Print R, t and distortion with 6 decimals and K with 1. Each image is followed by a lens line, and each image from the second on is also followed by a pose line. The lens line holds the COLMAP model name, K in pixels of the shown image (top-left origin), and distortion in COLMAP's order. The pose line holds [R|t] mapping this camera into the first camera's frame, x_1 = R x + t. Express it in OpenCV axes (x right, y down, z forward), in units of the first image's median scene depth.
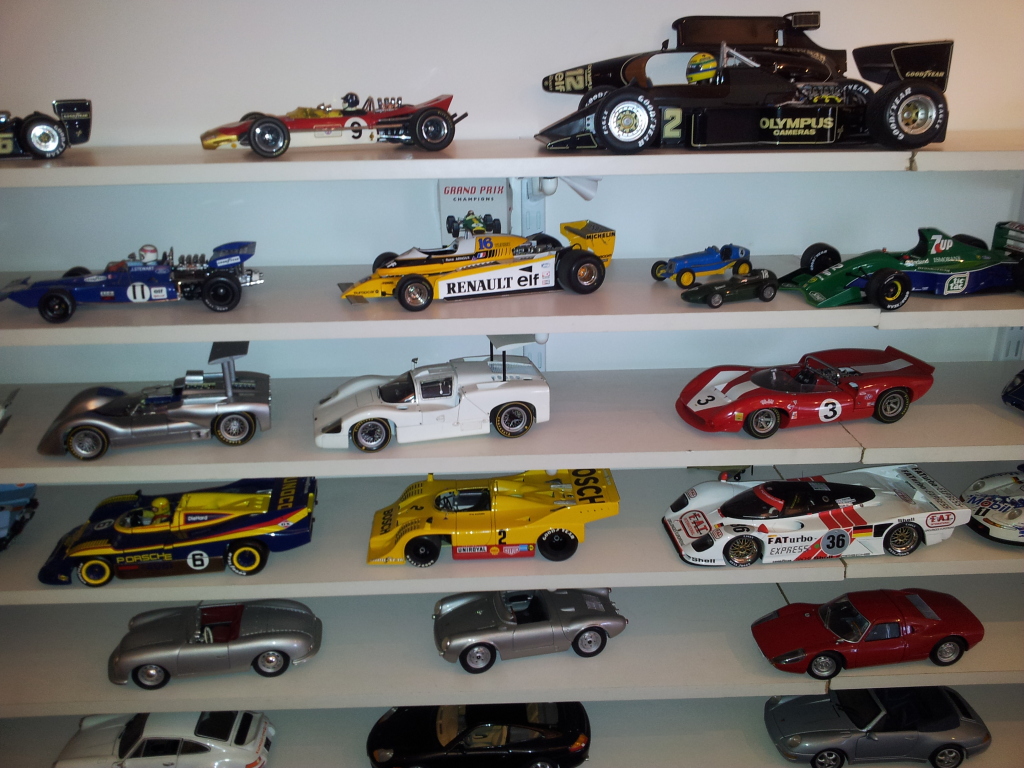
lens RADIAL K [[914.6, 0, 512.0], [0, 914.6, 384.0], [0, 0, 1]] dist [0.058086, -0.156853]
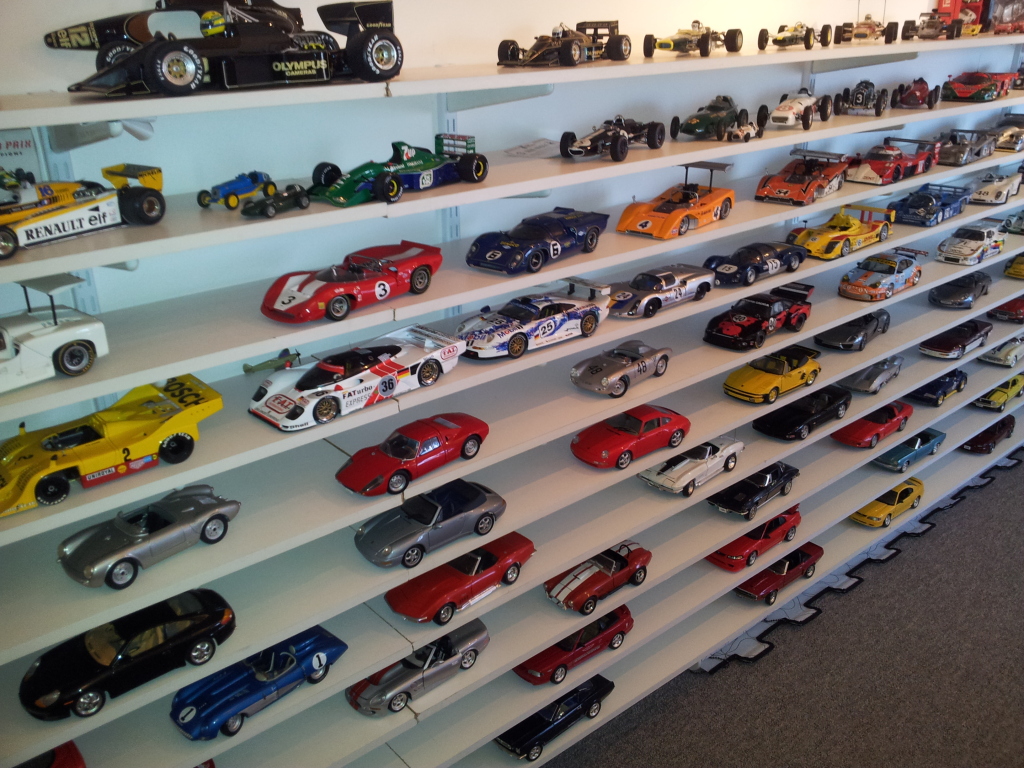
lens RADIAL K [[898.1, 0, 512.0], [0, 898.1, 384.0], [0, 0, 1]] dist [0.013485, -0.018785]
pose [[0.787707, -0.239772, 0.567474, -0.241296], [0.214708, 0.970245, 0.111917, 0.062493], [-0.577424, 0.033683, 0.815750, -0.161308]]
